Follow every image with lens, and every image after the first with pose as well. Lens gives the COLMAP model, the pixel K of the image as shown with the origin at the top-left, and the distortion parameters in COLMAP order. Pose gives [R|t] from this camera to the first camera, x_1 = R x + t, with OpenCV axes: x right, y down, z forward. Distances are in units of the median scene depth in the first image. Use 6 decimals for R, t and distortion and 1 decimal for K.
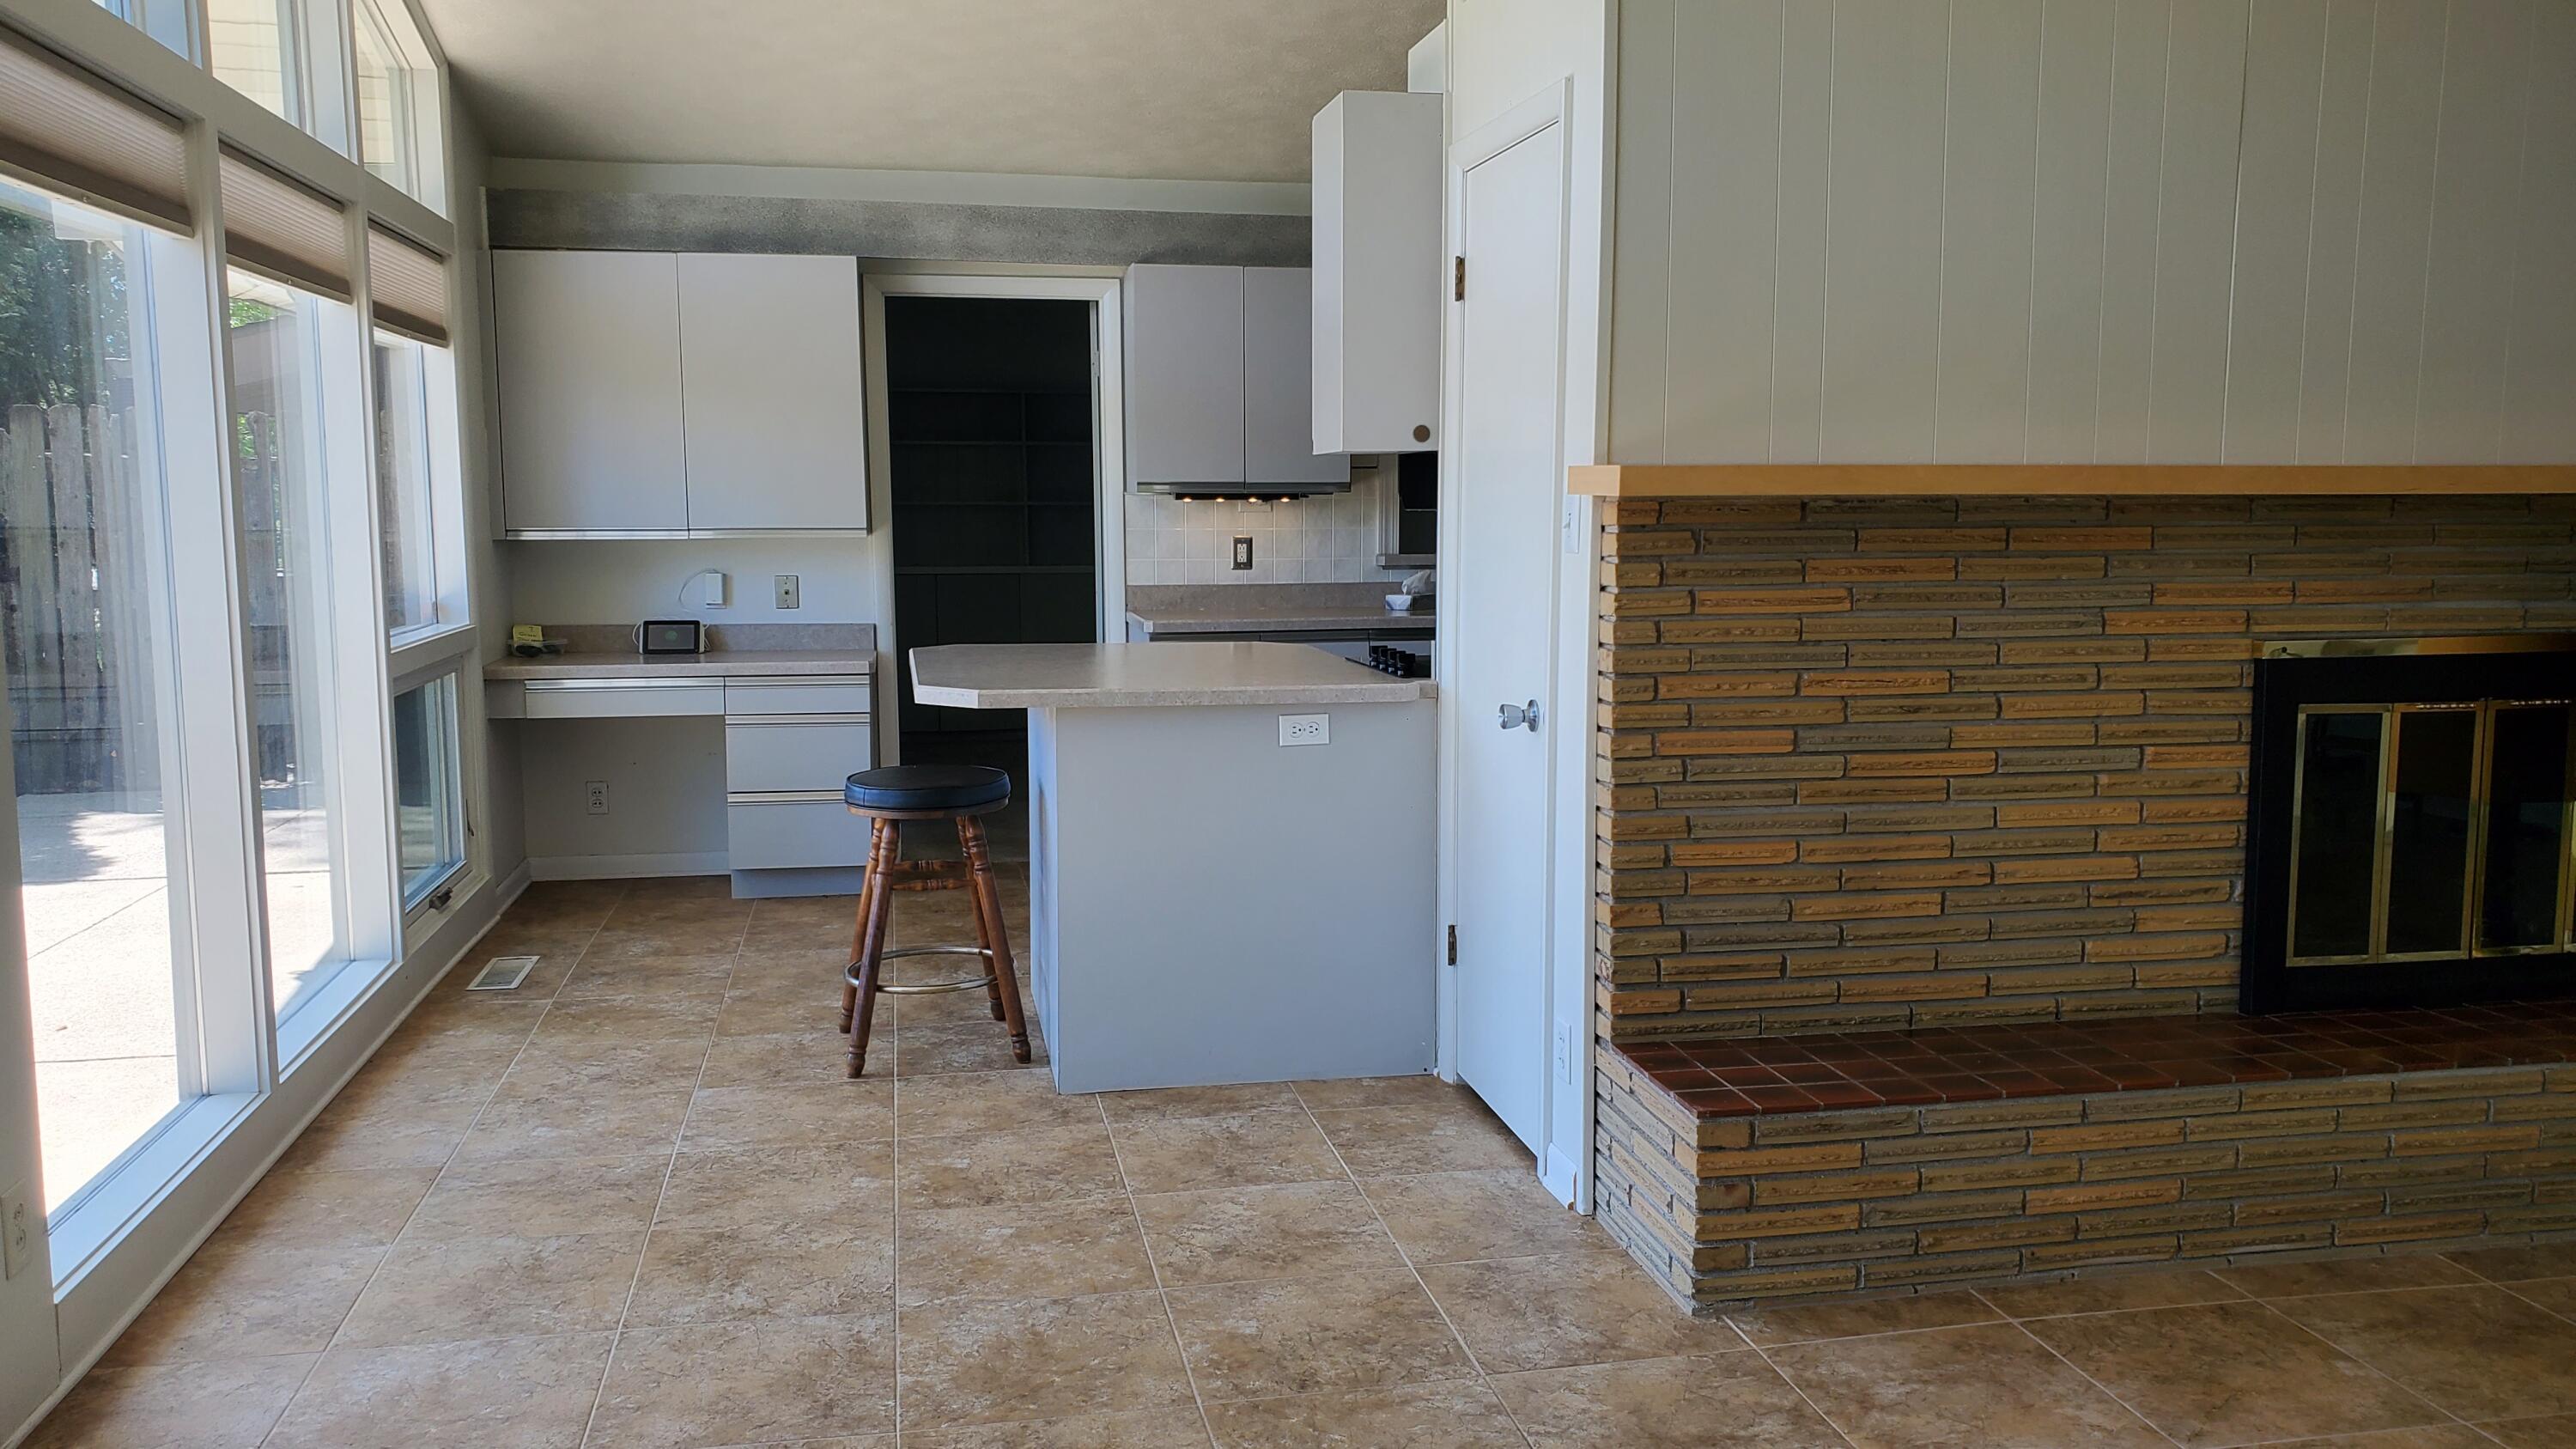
lens RADIAL K [[2001.8, 0, 1291.5], [0, 2001.8, 726.5], [0, 0, 1]] dist [0.009655, -0.002807]
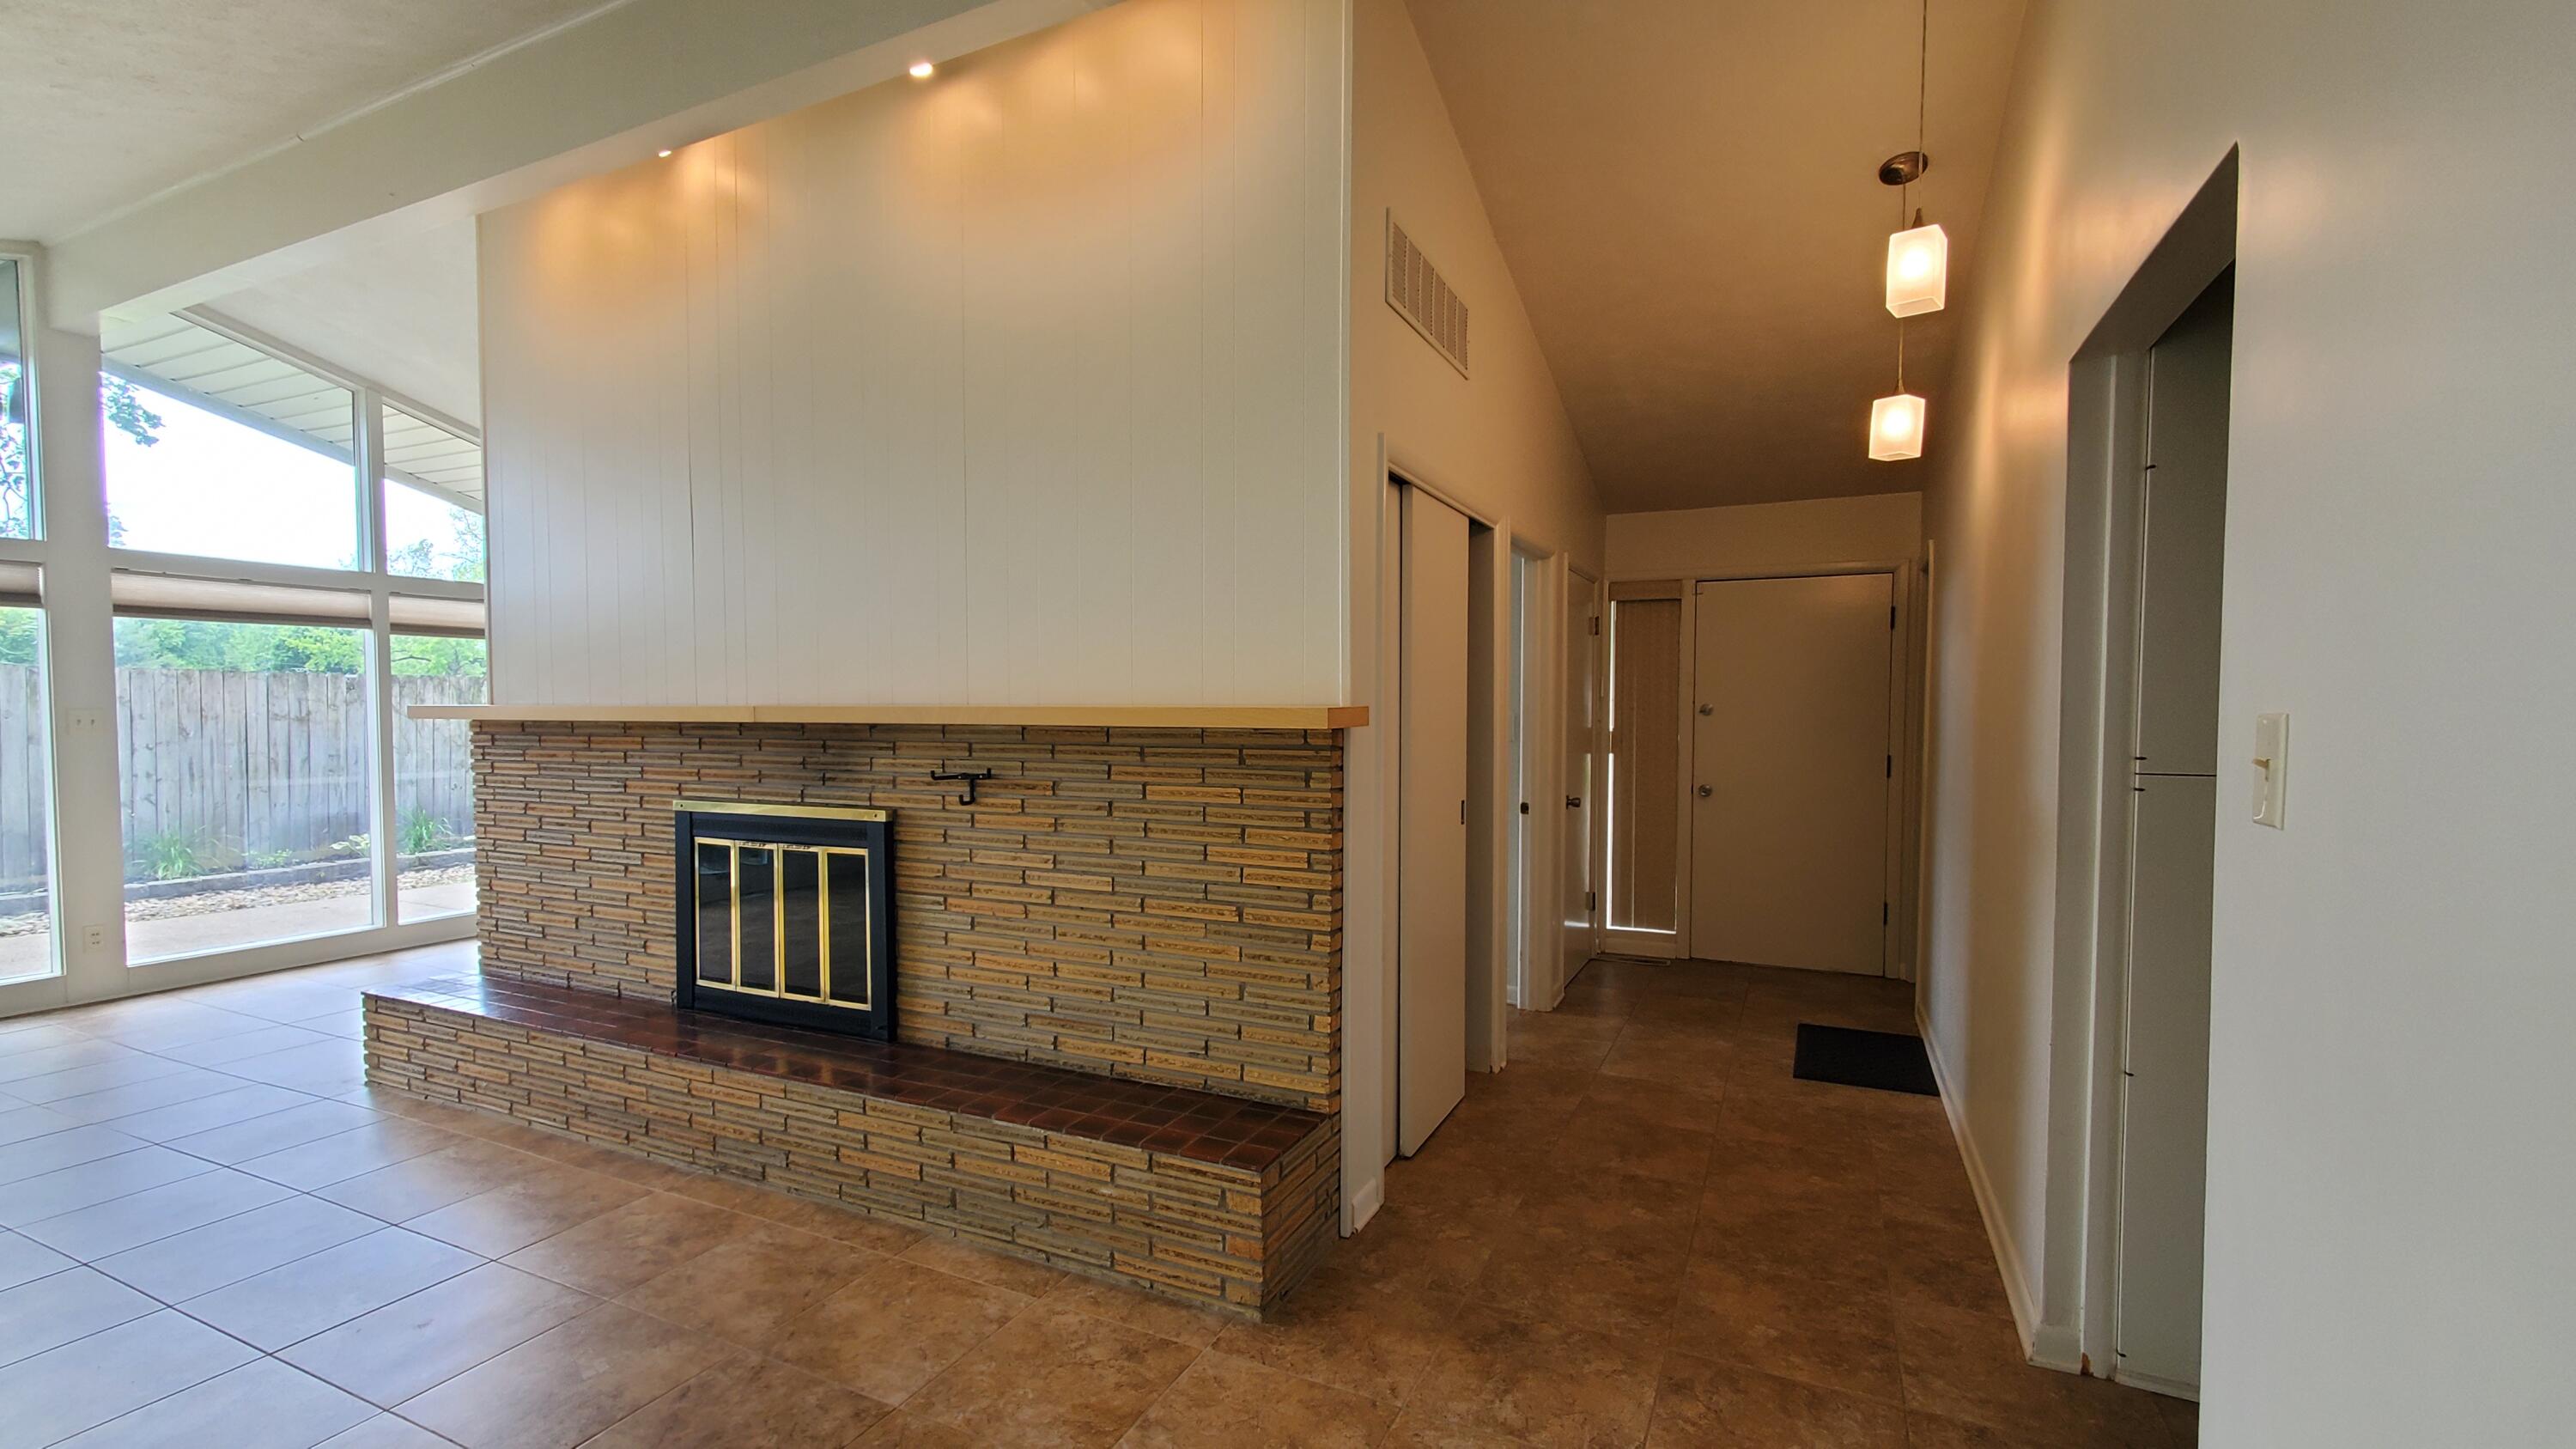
lens RADIAL K [[1126.8, 0, 1271.8], [0, 1126.8, 750.2], [0, 0, 1]] dist [0.004637, 0.000106]
pose [[0.800666, 0.022778, -0.598678, 1.552887], [-0.078172, 0.994706, -0.066701, -0.062700], [0.593989, 0.100204, 0.798208, 0.499579]]
